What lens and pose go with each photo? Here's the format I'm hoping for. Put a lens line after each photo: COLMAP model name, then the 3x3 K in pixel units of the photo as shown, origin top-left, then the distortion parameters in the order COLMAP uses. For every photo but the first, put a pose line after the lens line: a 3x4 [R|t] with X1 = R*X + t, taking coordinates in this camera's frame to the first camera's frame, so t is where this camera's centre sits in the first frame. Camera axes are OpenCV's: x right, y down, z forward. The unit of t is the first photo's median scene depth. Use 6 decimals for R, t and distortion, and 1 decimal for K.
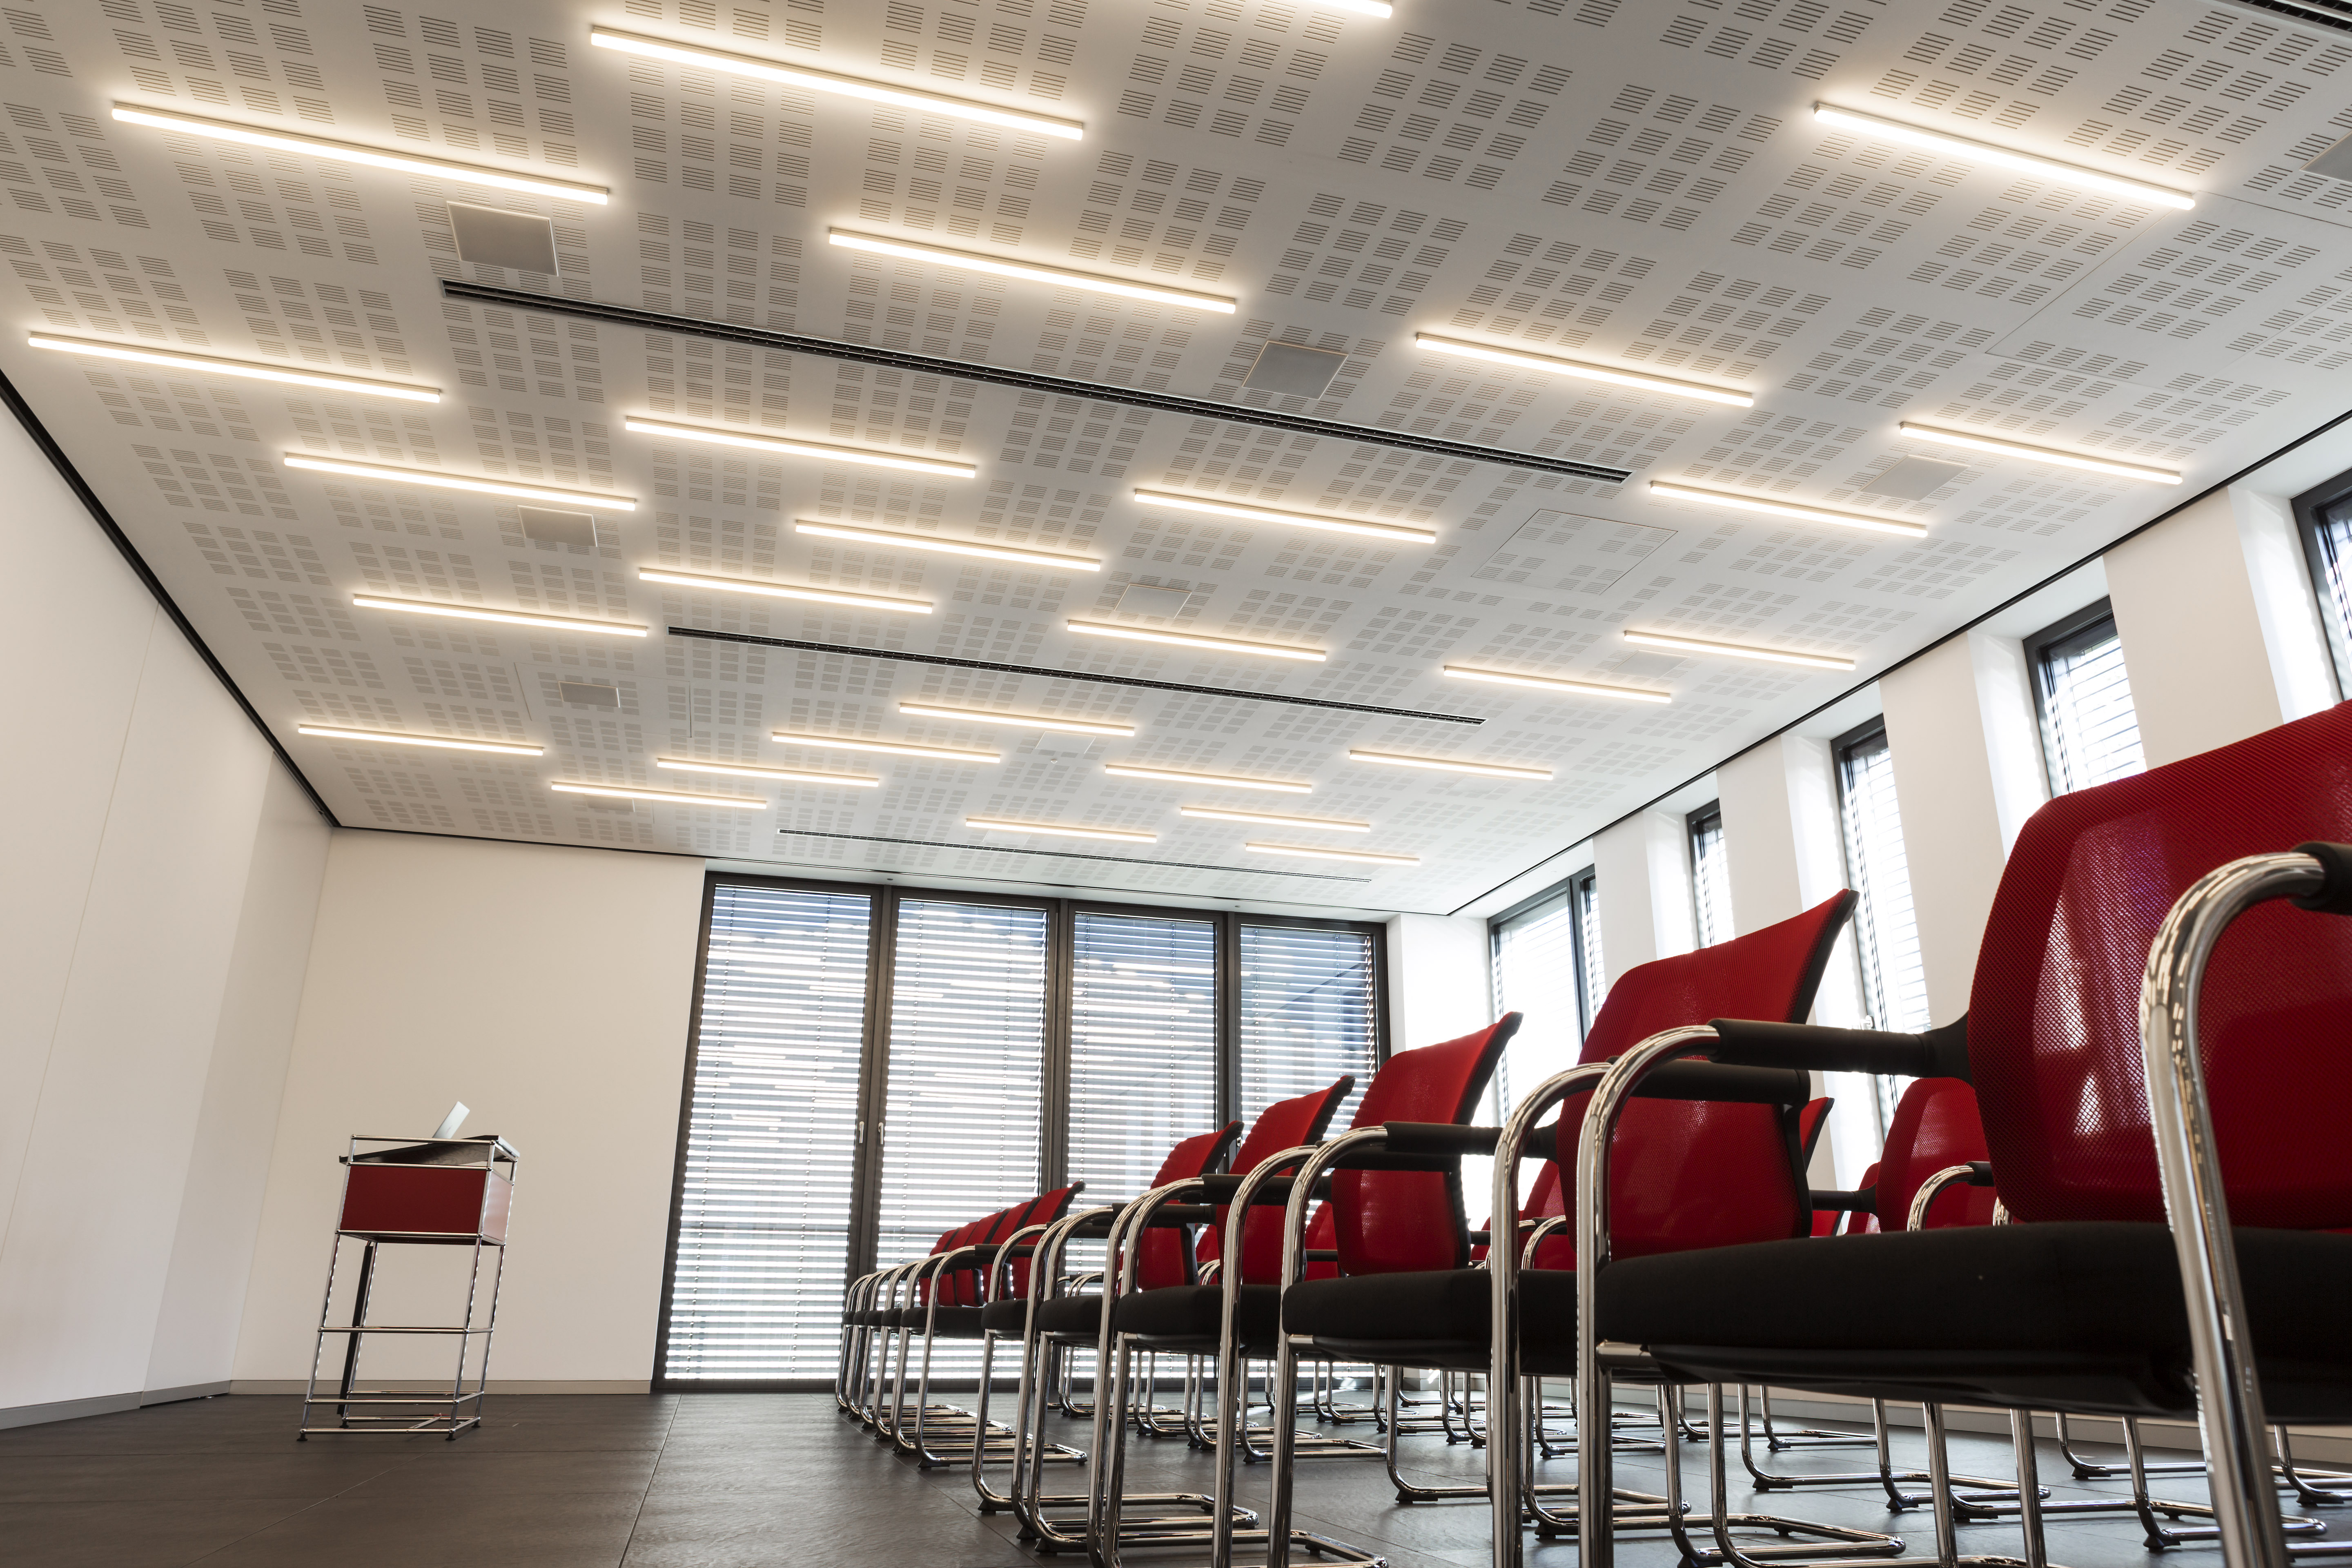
lens RADIAL K [[1587.3, 0, 1152.9], [0, 1587.3, 786.2], [0, 0, 1]] dist [-0.020460, 0.012268]
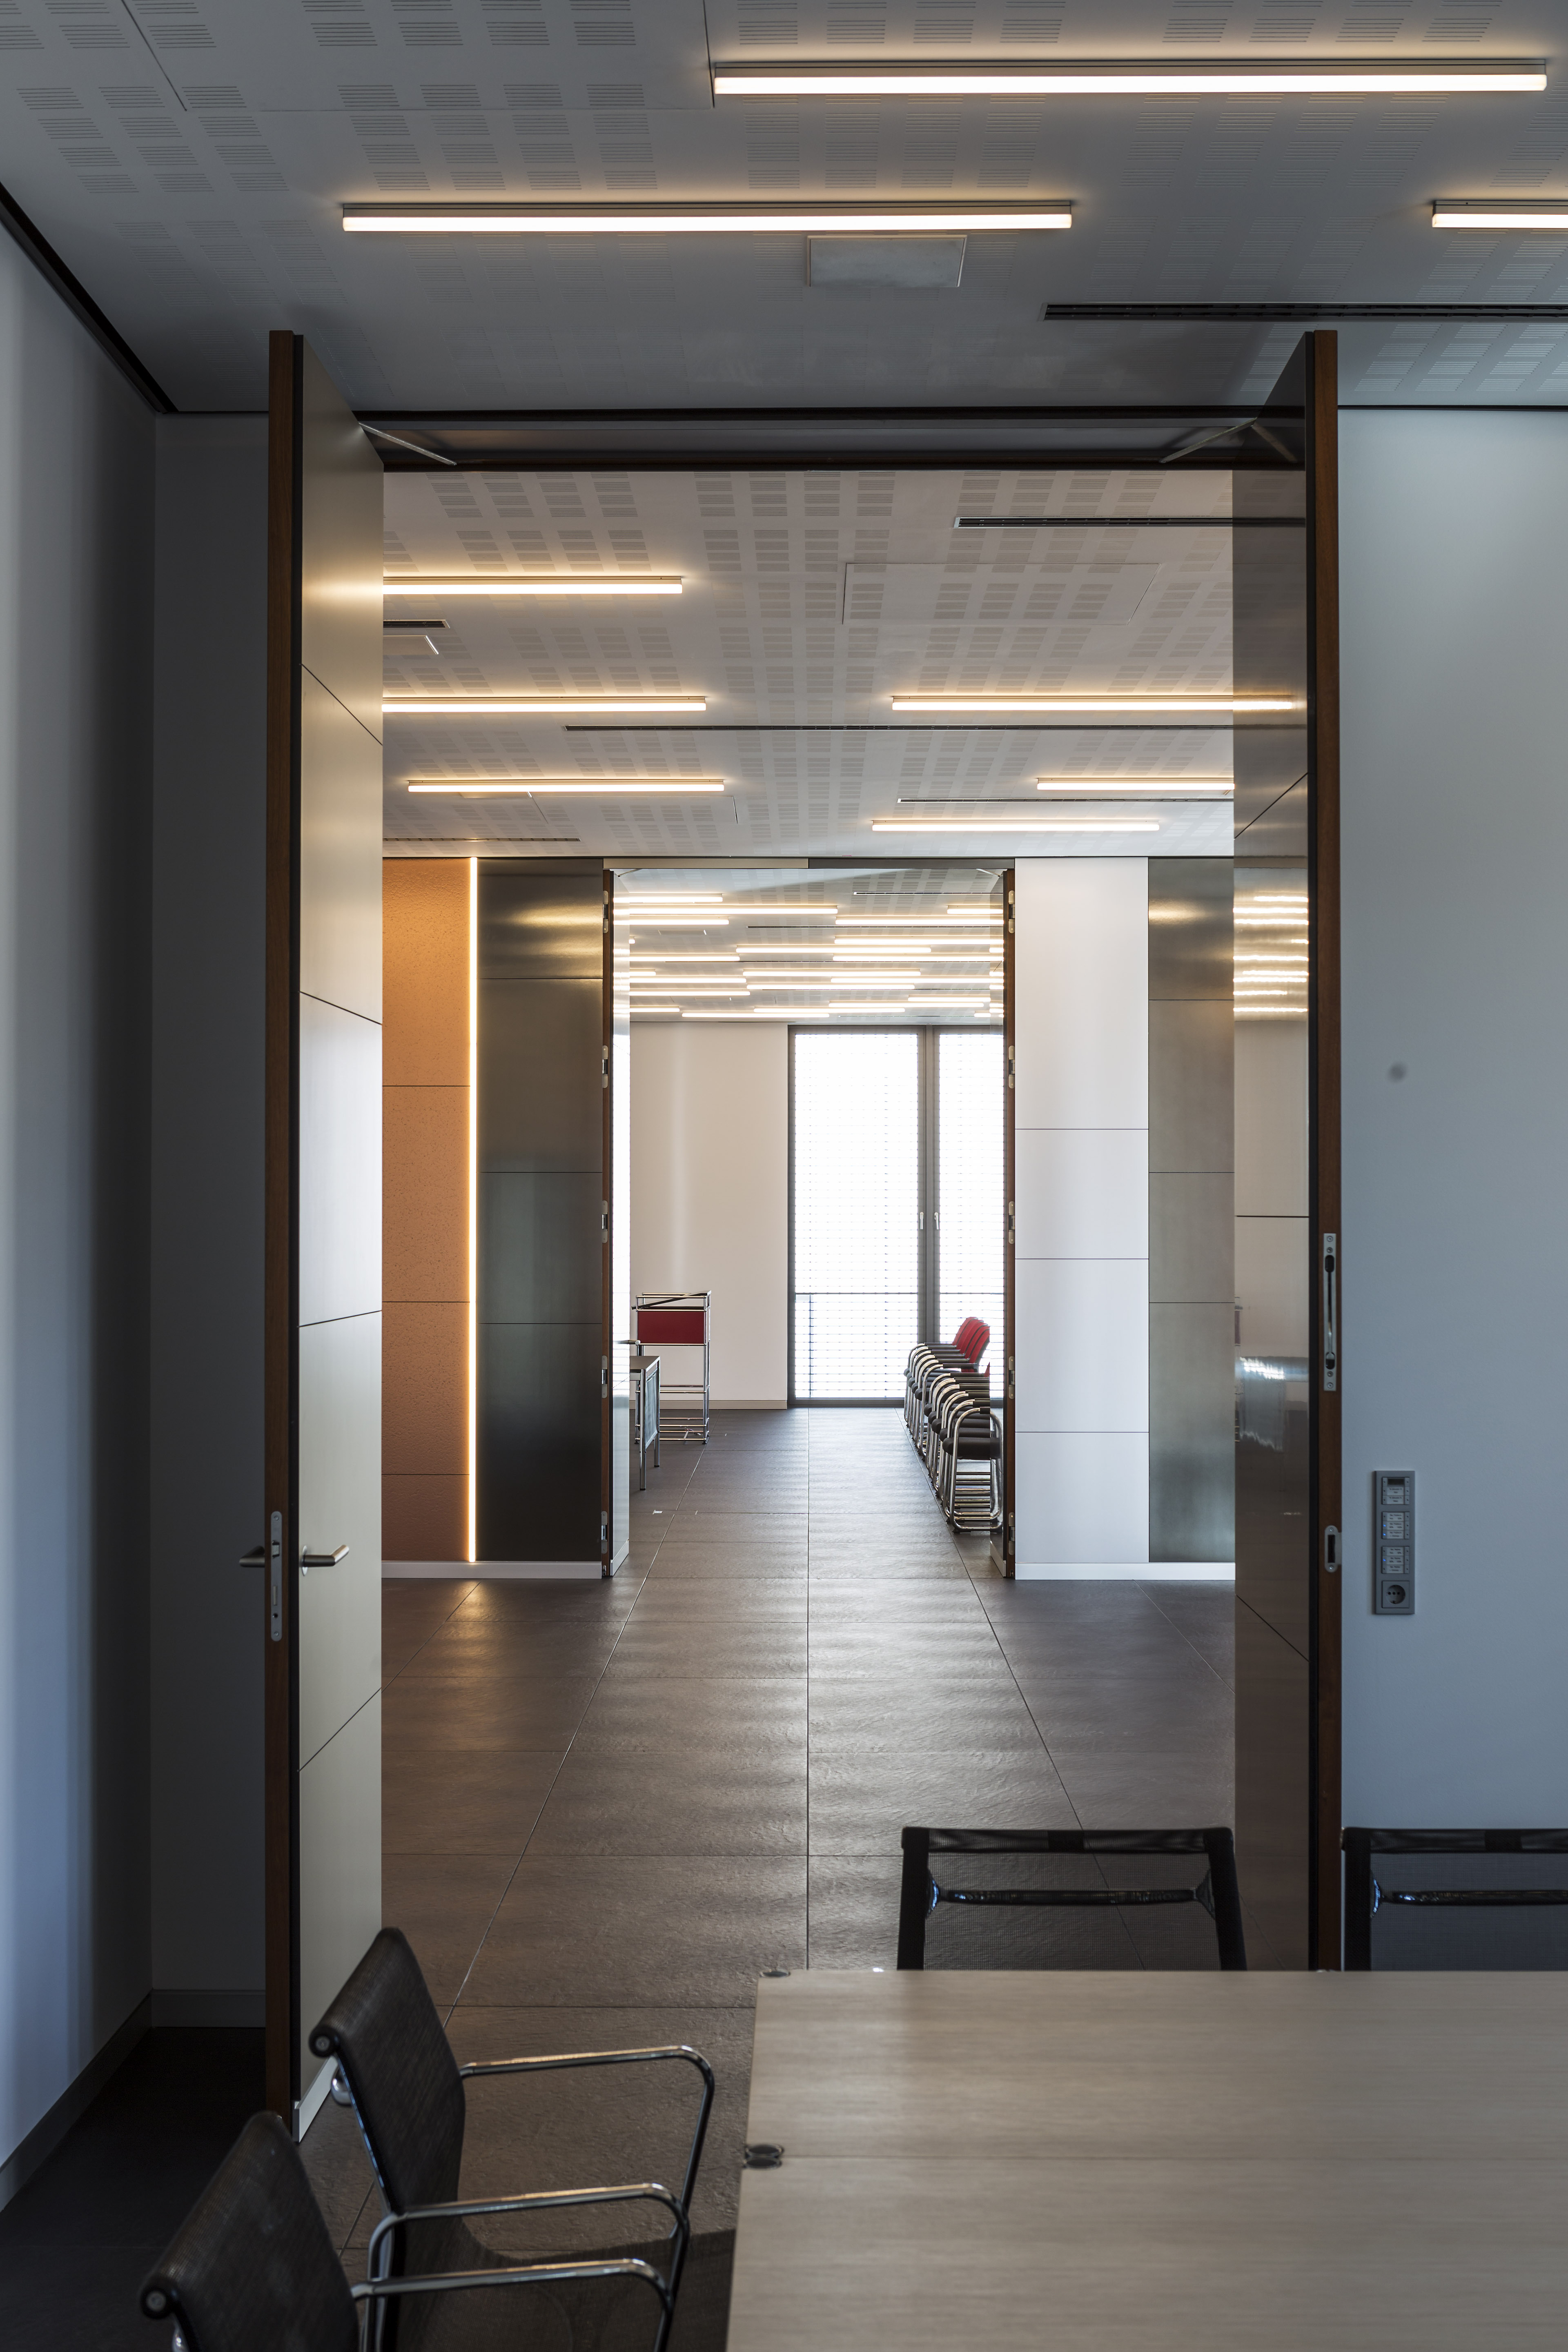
lens RADIAL K [[4409.0, 0, 784.0], [0, 4409.0, 1176.0], [0, 0, 1]] dist [0.030625, -0.047465]
pose [[0.960156, -0.013137, -0.279157, 1.413590], [0.099155, 0.949922, 0.296339, -1.769751], [0.261285, -0.312211, 0.913375, -4.574807]]
